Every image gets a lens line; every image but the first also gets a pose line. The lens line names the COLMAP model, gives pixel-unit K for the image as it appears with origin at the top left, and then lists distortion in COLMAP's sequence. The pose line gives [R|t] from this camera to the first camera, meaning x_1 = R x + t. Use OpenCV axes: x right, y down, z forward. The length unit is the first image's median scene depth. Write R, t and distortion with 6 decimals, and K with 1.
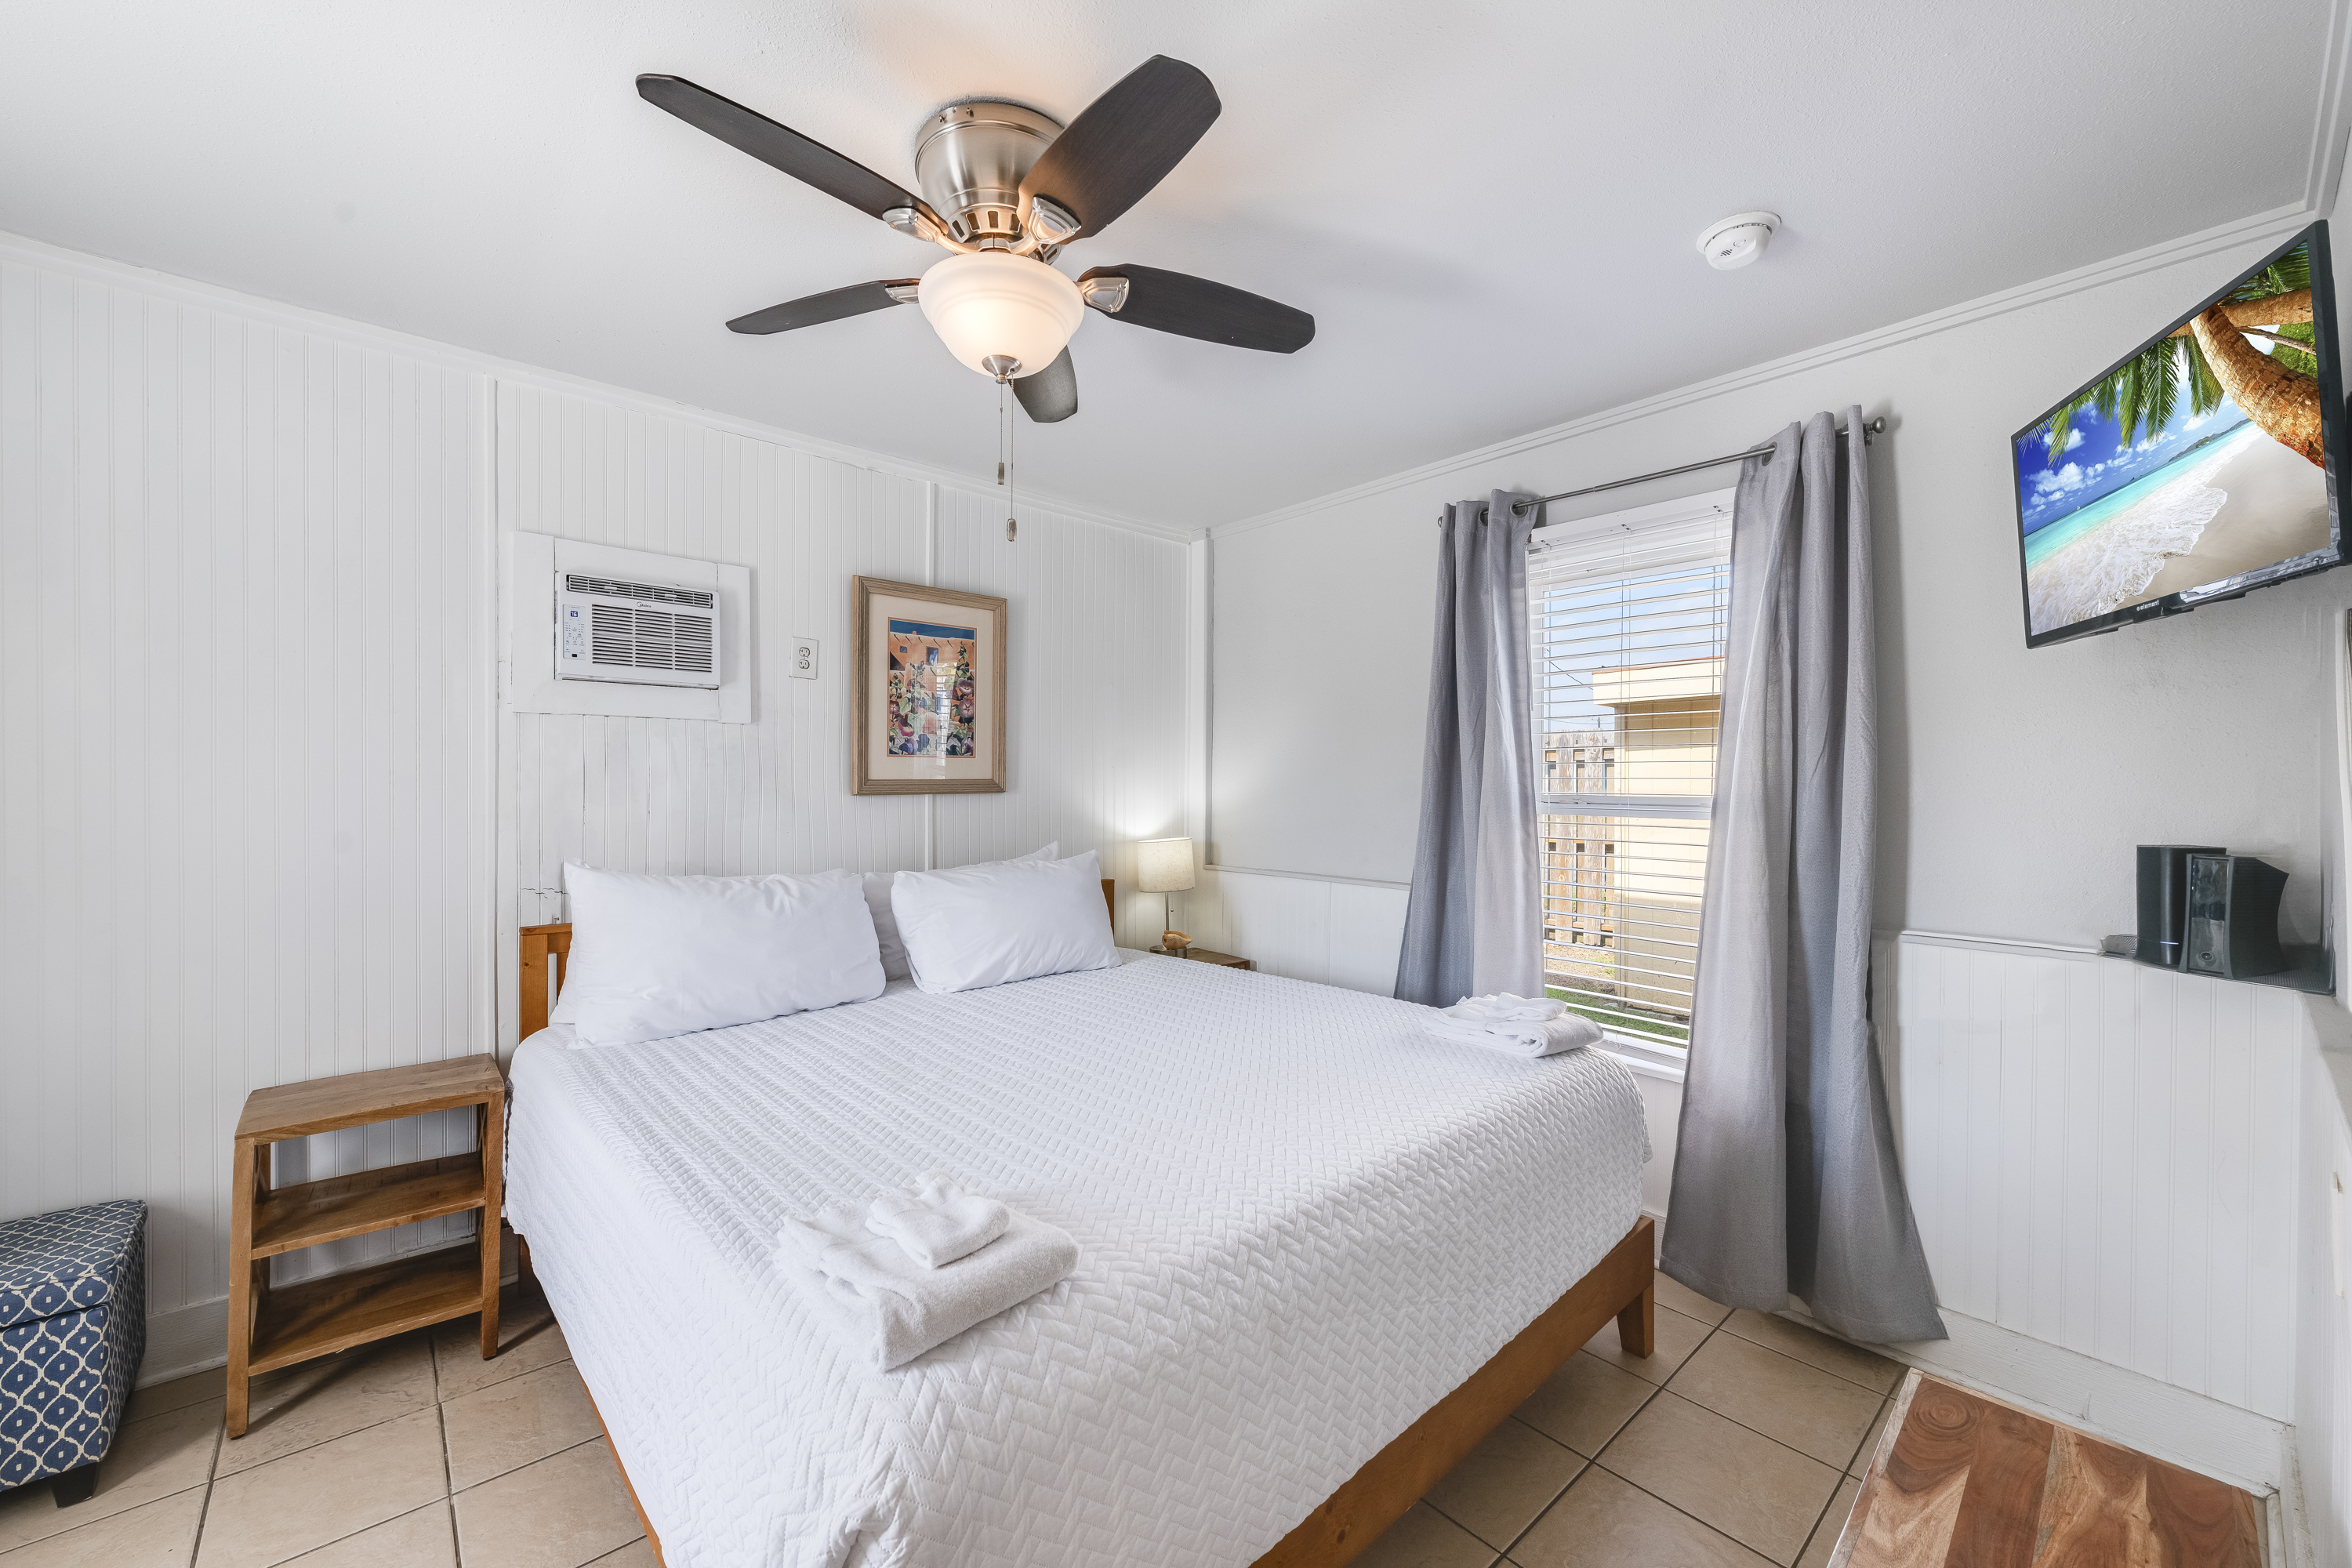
lens RADIAL K [[932.2, 0, 1184.8], [0, 932.2, 779.7], [0, 0, 1]] dist [-0.000715, -0.000248]
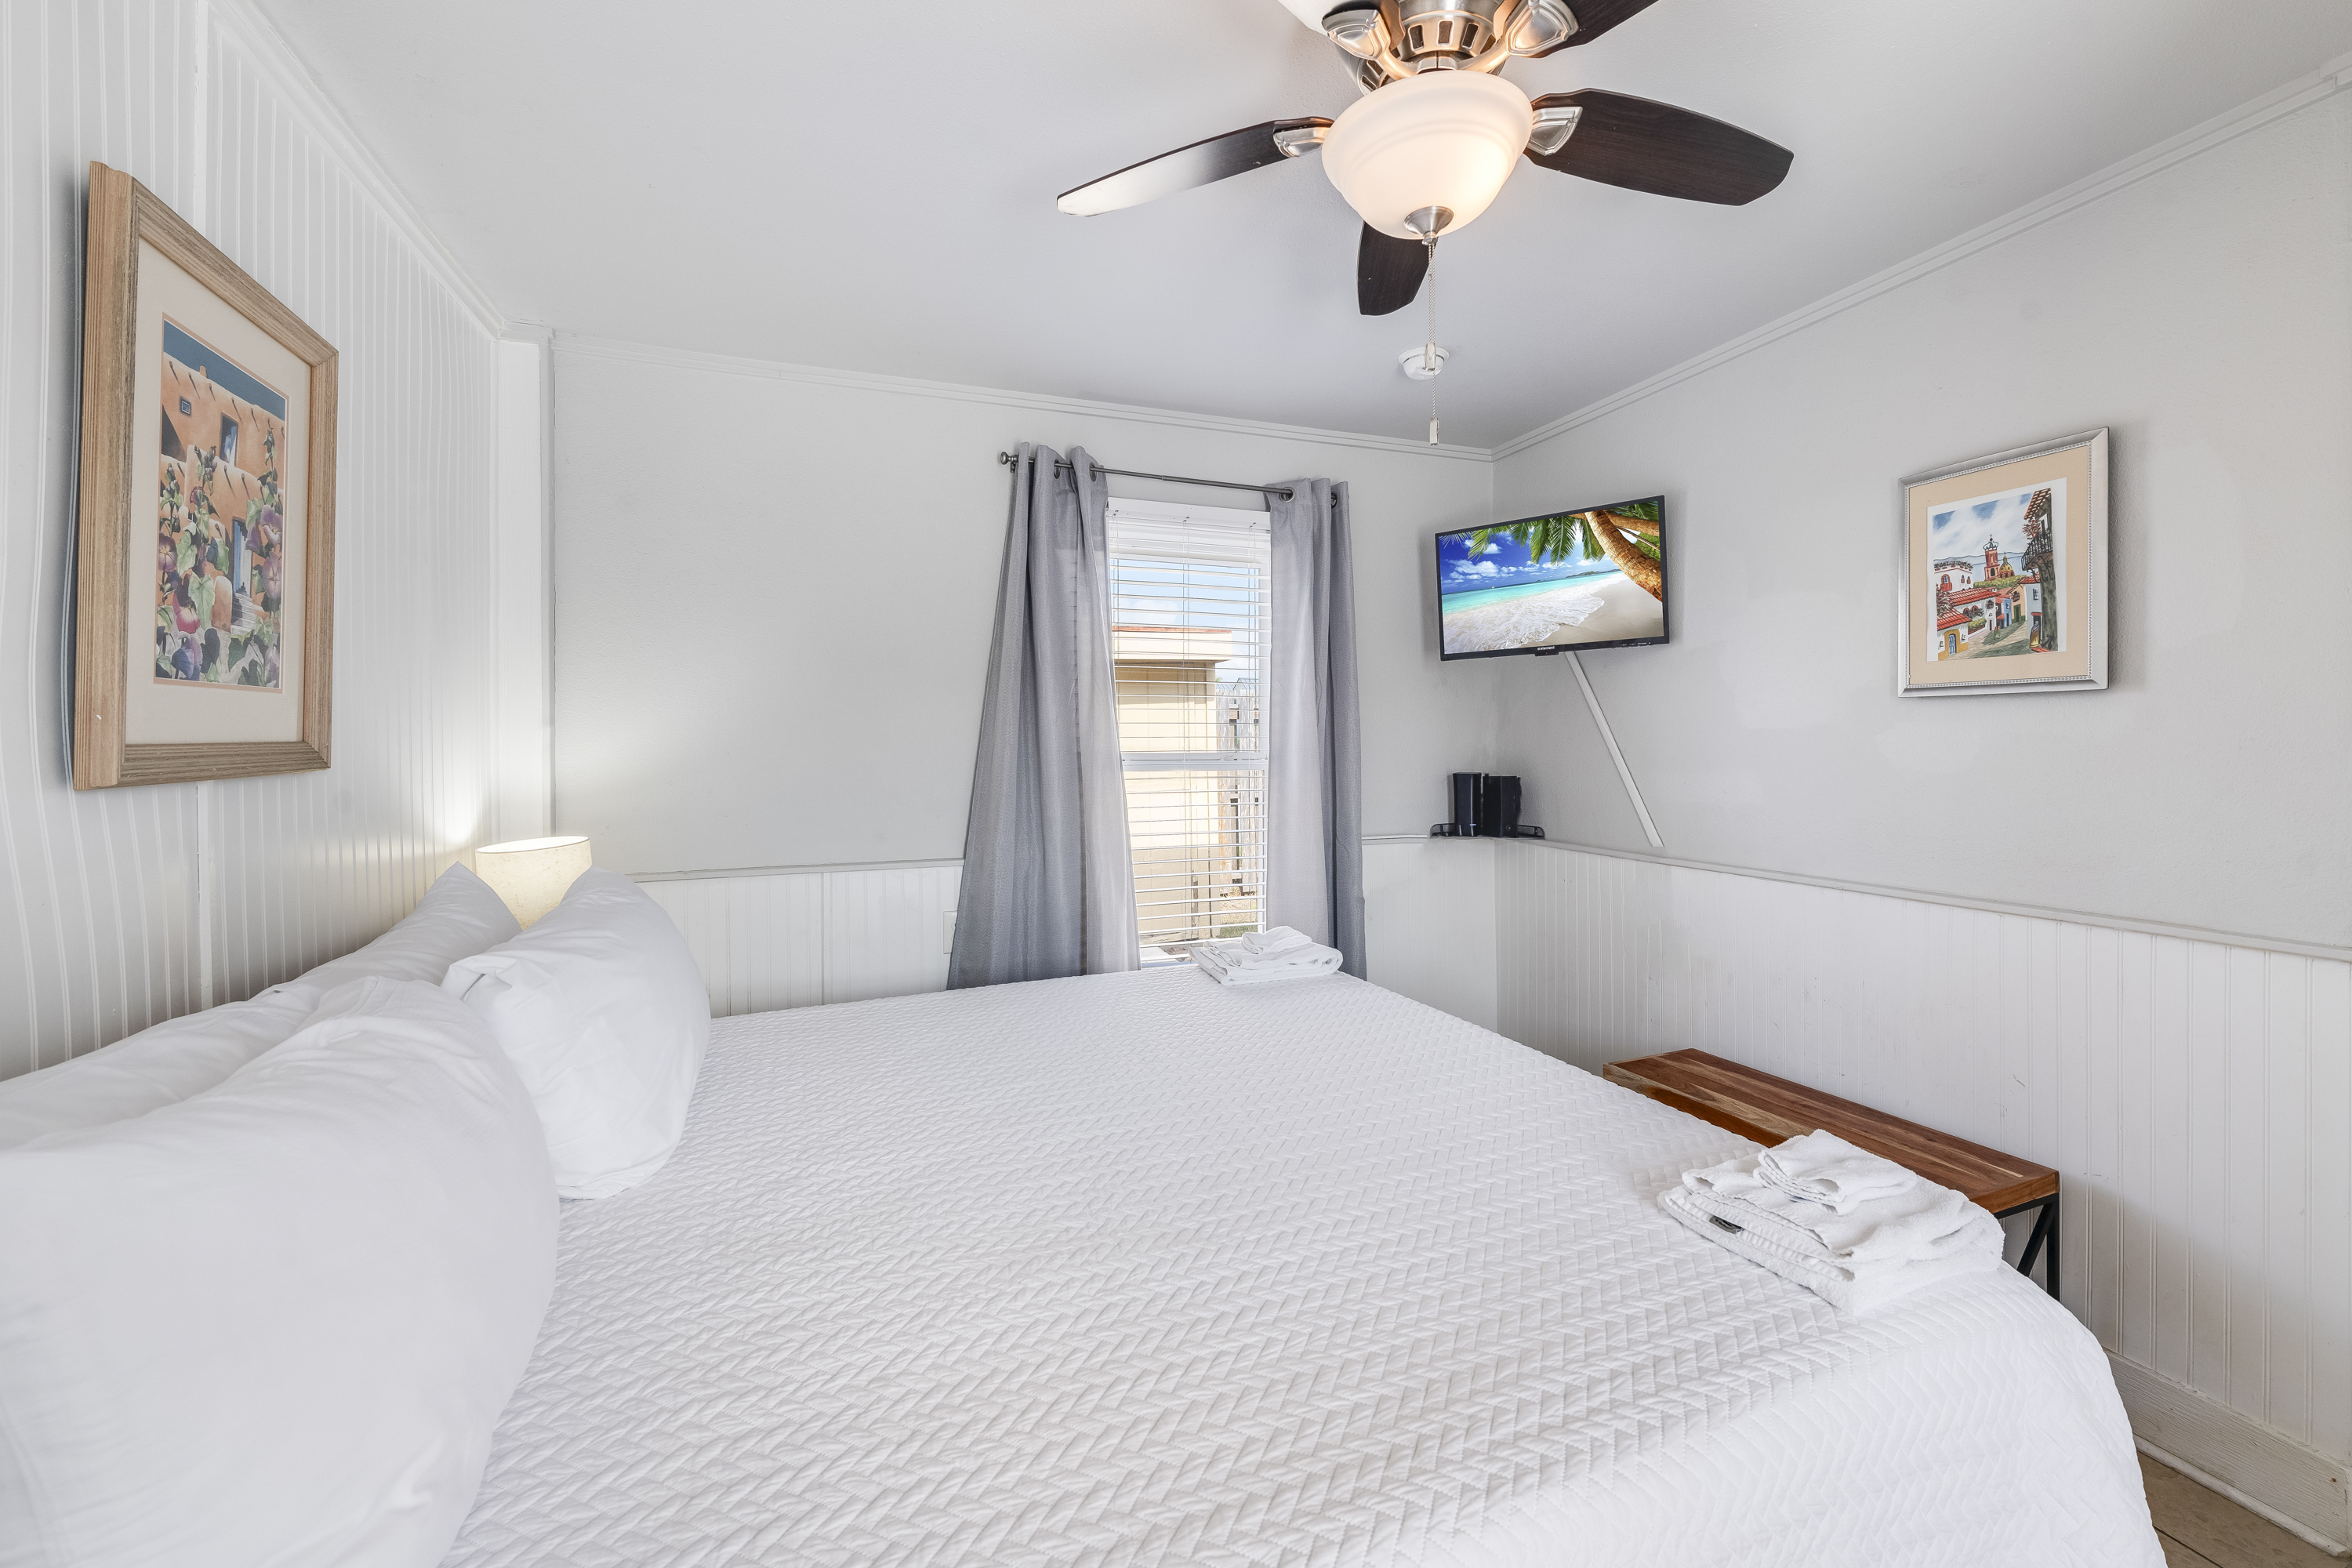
lens RADIAL K [[965.3, 0, 1224.8], [0, 965.3, 743.0], [0, 0, 1]] dist [-0.000510, -0.000217]
pose [[0.340393, -0.007530, 0.940253, -0.598702], [0.003139, 0.999971, 0.006872, -0.002073], [-0.940278, 0.000613, 0.340407, 0.517004]]
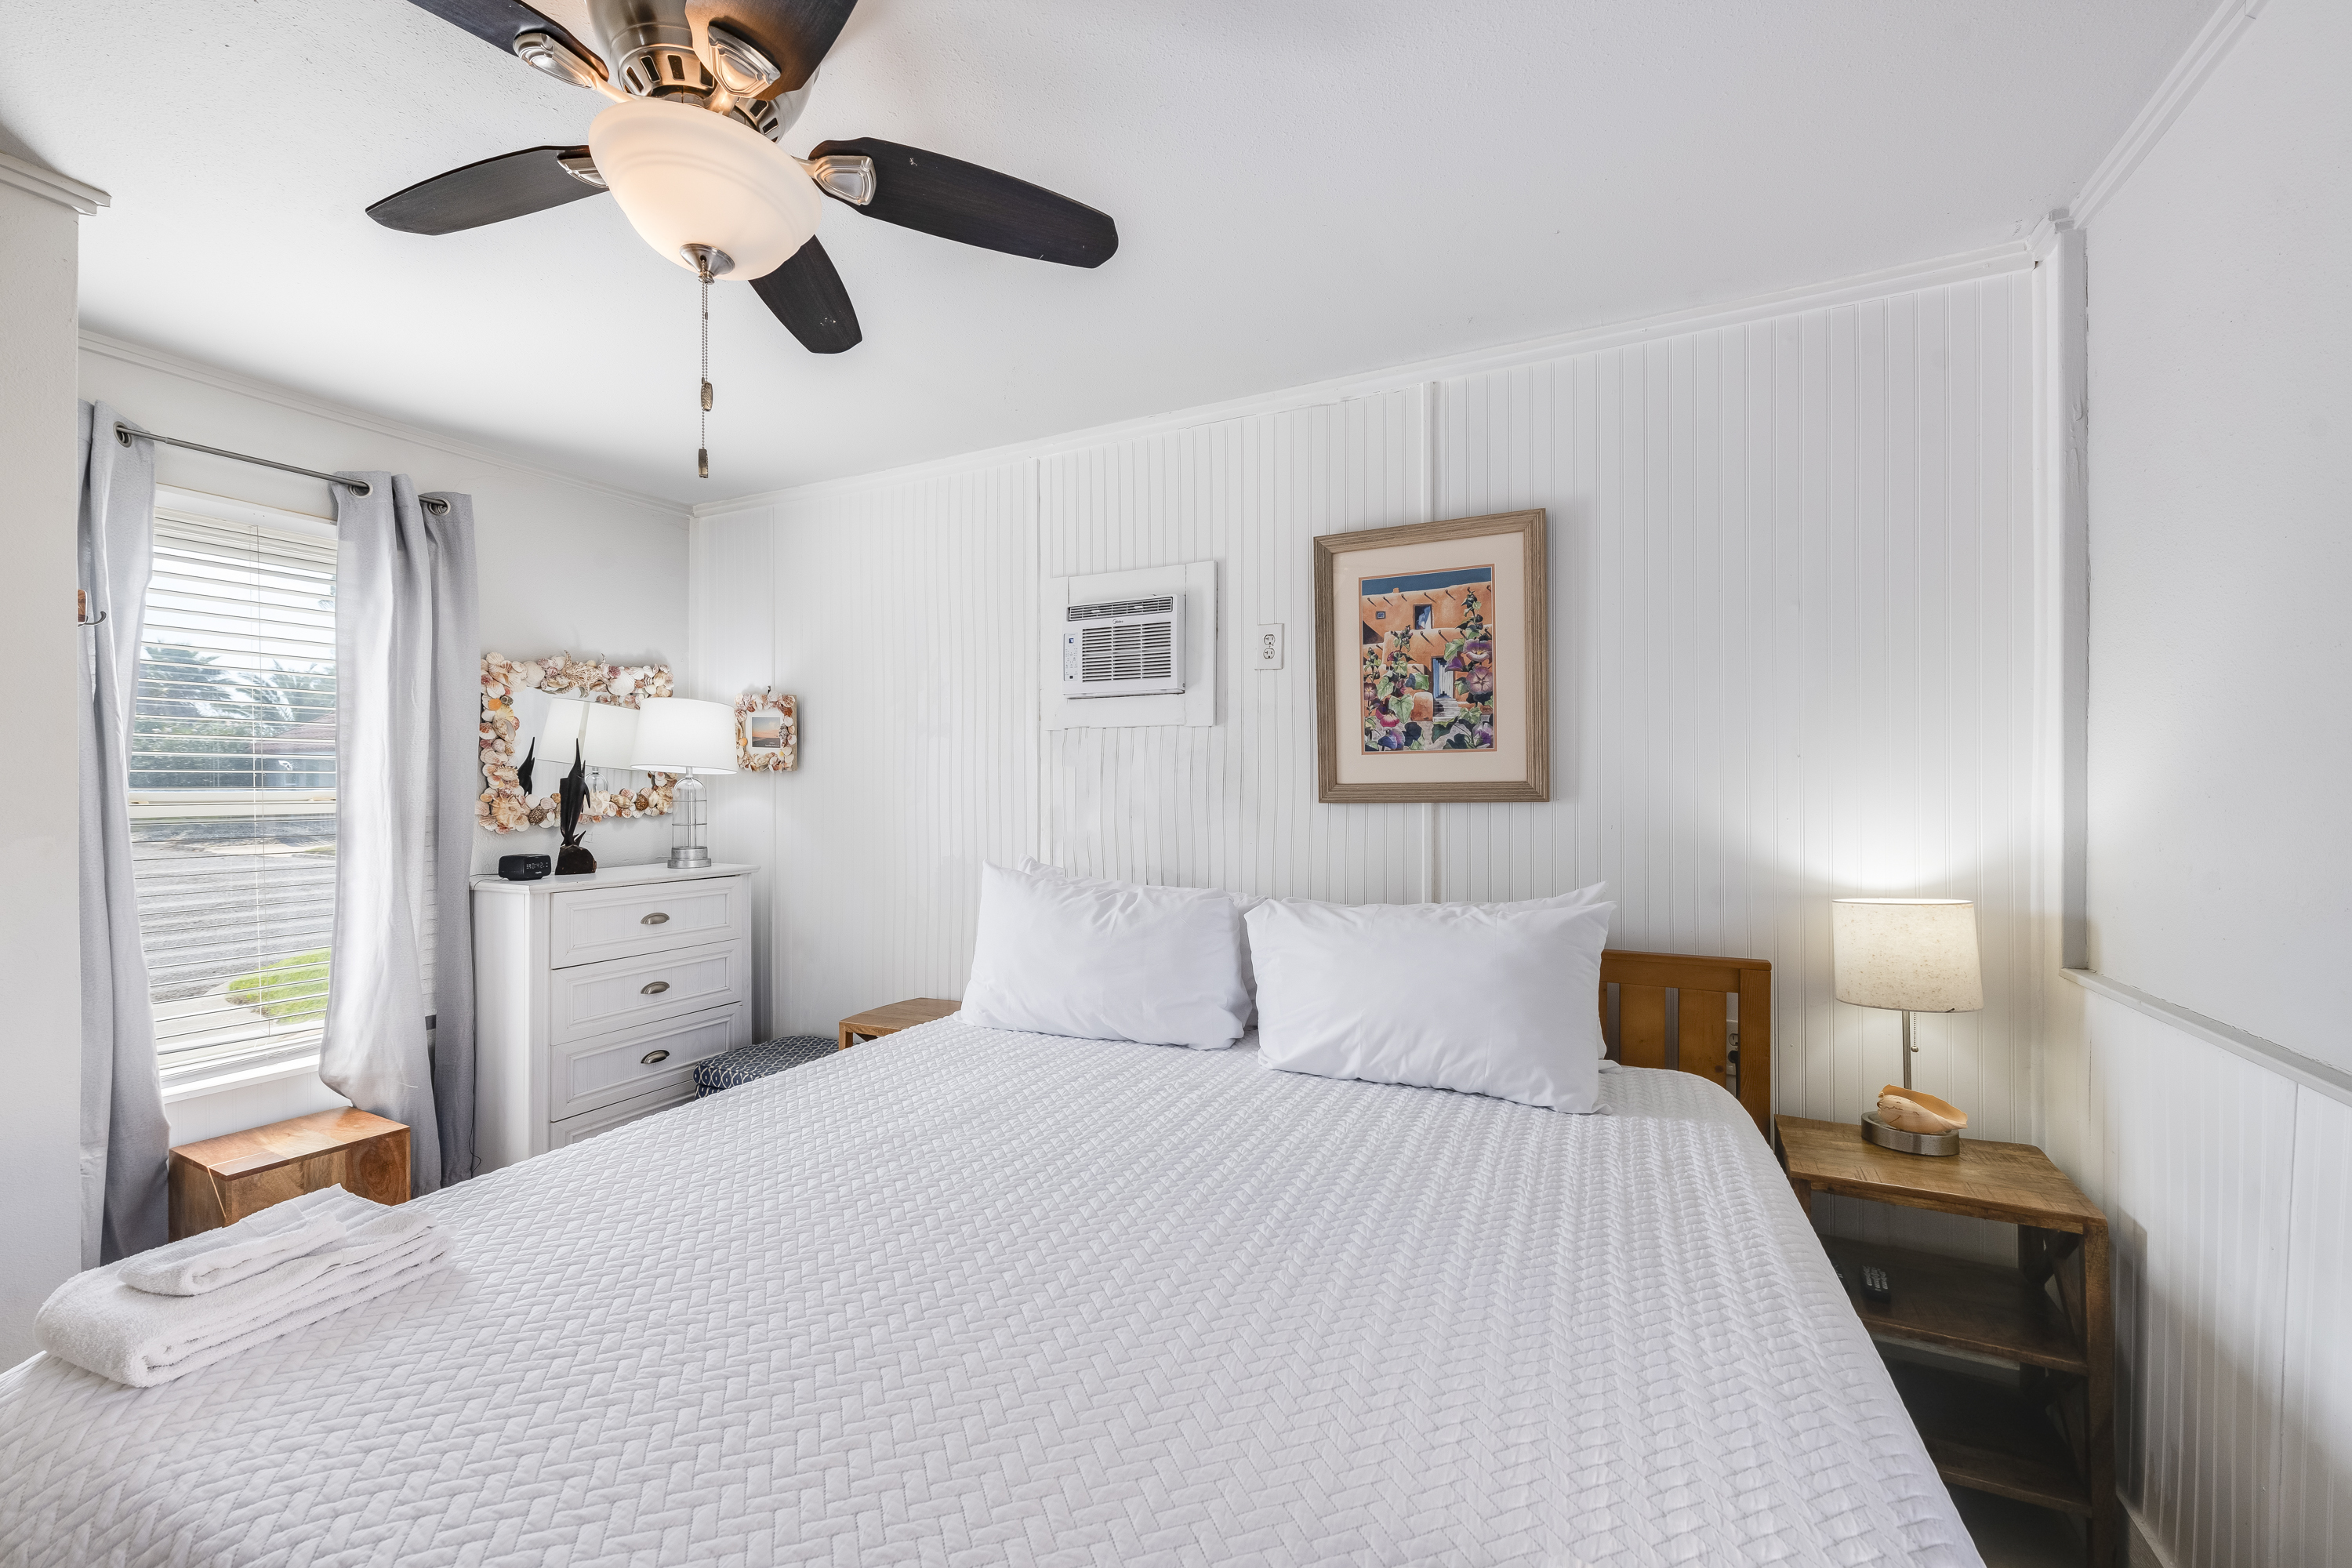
lens RADIAL K [[919.6, 0, 1174.8], [0, 919.6, 792.8], [0, 0, 1]] dist [-0.001193, -0.000030]
pose [[0.370667, 0.002188, -0.928763, 0.387439], [0.009489, 0.999936, 0.006142, 0.001643], [0.928717, -0.011089, 0.370622, 0.626821]]
